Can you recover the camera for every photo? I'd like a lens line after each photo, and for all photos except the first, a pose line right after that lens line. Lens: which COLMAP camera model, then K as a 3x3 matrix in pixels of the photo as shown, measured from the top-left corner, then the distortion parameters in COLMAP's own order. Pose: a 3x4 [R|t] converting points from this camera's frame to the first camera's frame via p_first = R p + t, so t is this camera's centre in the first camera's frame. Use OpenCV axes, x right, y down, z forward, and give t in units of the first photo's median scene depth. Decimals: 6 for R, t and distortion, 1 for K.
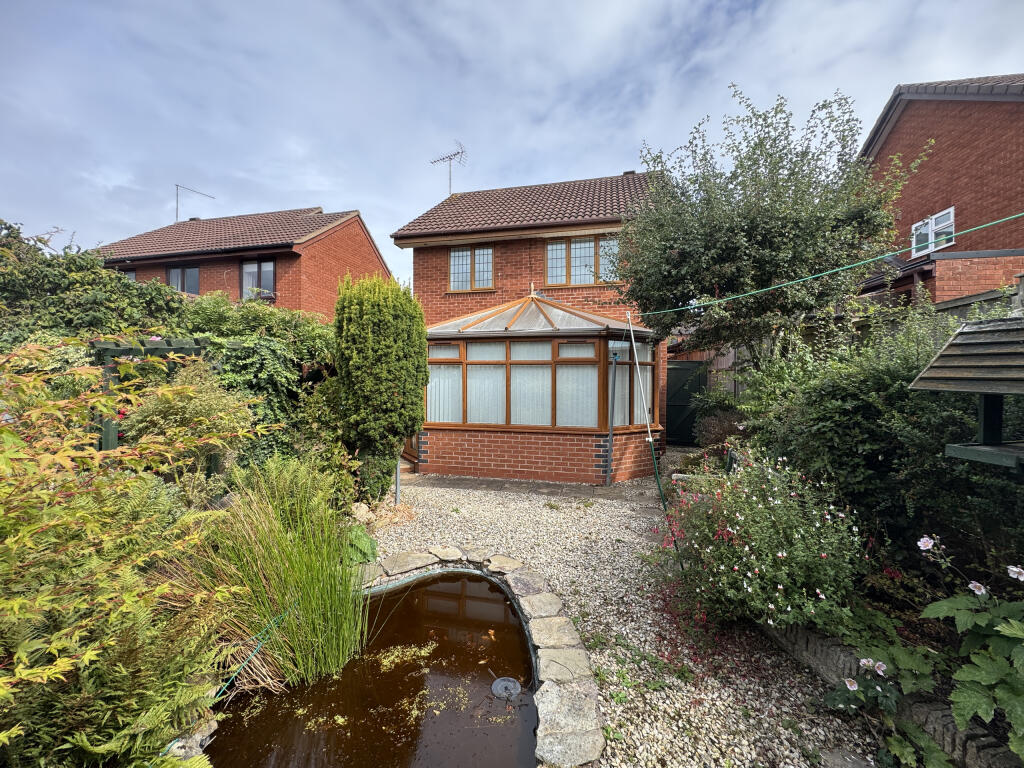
lens RADIAL K [[407.2, 0, 512.0], [0, 407.2, 384.0], [0, 0, 1]] dist [0.000223, 0.000352]
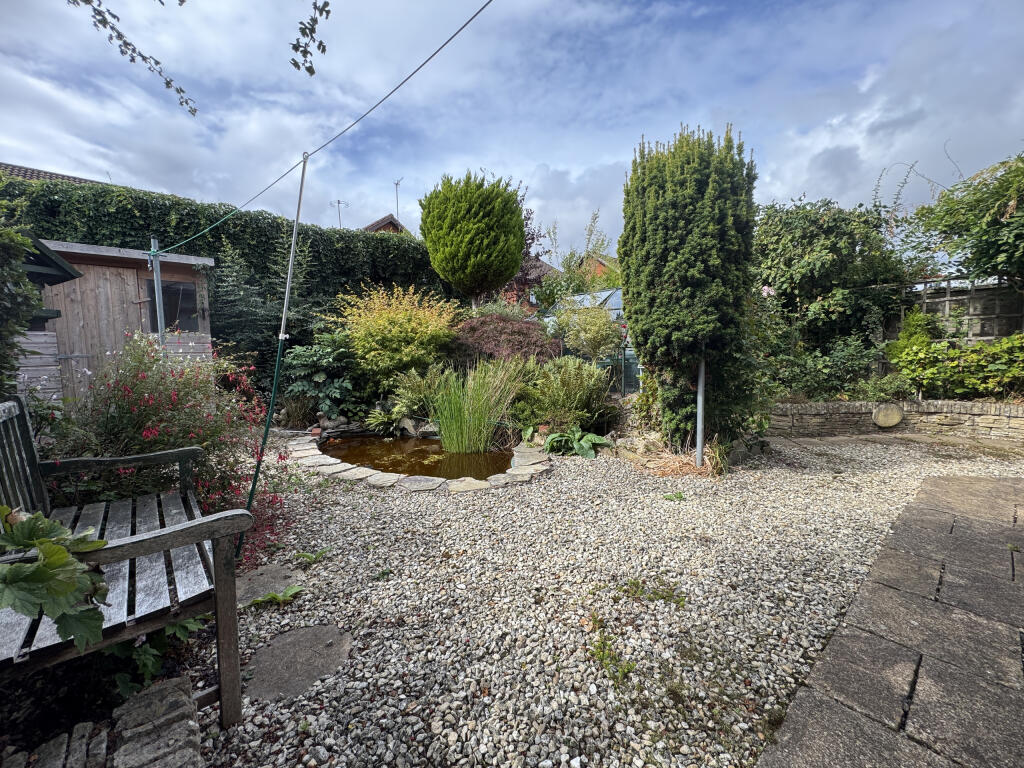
lens RADIAL K [[407.2, 0, 512.0], [0, 407.2, 384.0], [0, 0, 1]] dist [0.000223, 0.000352]
pose [[-0.604439, 0.071121, -0.793470, 0.891800], [-0.009672, 0.995279, 0.096577, 0.186993], [0.796593, 0.066049, -0.600898, 2.320547]]
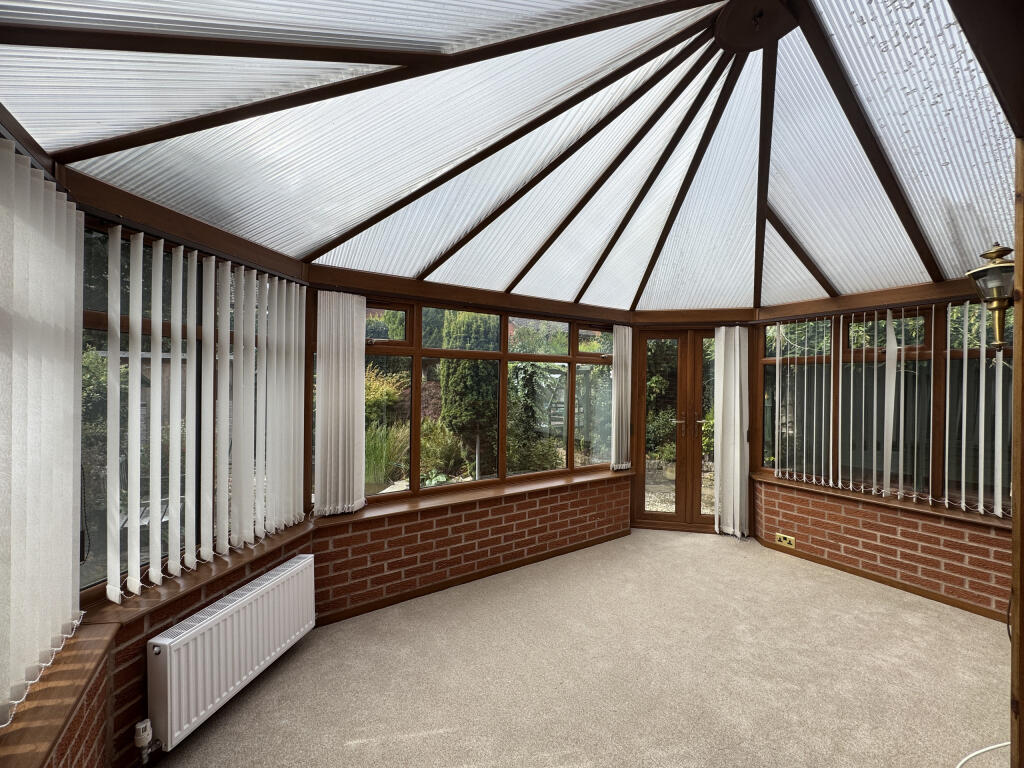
lens RADIAL K [[407.2, 0, 512.0], [0, 407.2, 384.0], [0, 0, 1]] dist [0.000223, 0.000352]
pose [[-0.692638, -0.005989, -0.721261, 0.967122], [-0.029983, 0.999340, 0.020494, -0.107580], [0.720662, 0.035820, -0.692361, 3.729215]]
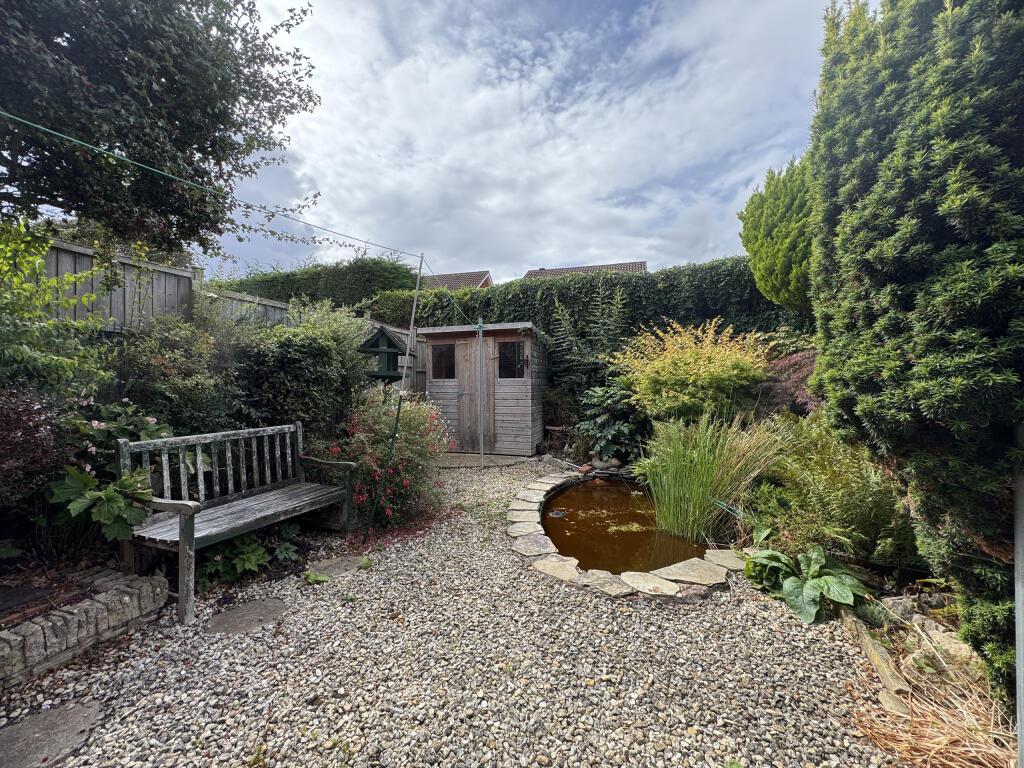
lens RADIAL K [[407.2, 0, 512.0], [0, 407.2, 384.0], [0, 0, 1]] dist [0.000223, 0.000352]
pose [[-0.990762, -0.002557, 0.135591, -0.052461], [0.001064, 0.999645, 0.026628, 0.114757], [-0.135611, 0.026526, -0.990407, 2.532319]]
